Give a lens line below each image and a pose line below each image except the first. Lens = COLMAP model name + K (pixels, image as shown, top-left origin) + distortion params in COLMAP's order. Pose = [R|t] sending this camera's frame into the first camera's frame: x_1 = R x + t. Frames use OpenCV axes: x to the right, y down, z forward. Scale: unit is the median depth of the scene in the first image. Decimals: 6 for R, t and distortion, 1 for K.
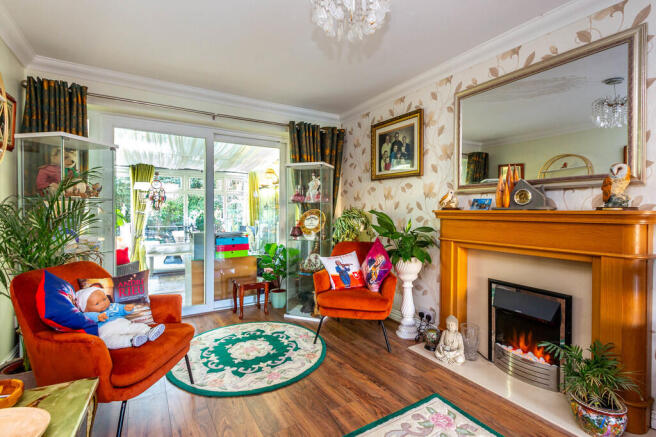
lens RADIAL K [[291.3, 0, 328.0], [0, 291.3, 218.5], [0, 0, 1]] dist [0.001135, -0.000116]
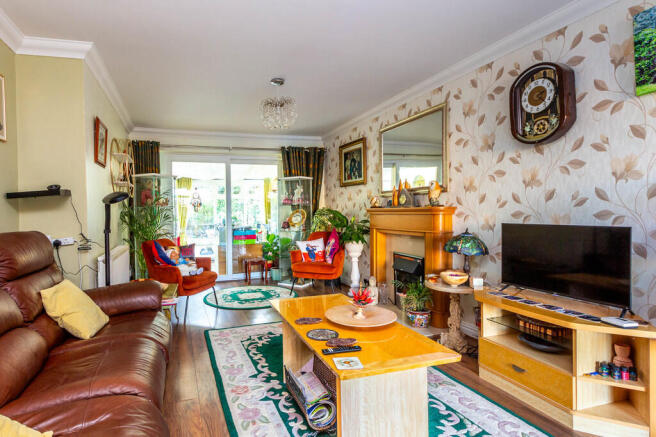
lens RADIAL K [[435.0, 0, 328.0], [0, 435.0, 218.5], [0, 0, 1]] dist [-0.003642, -0.000102]
pose [[0.976903, -0.017105, -0.212996, 0.569651], [0.015935, 0.999847, -0.007209, 0.032845], [0.213087, 0.003648, 0.977026, -1.075814]]
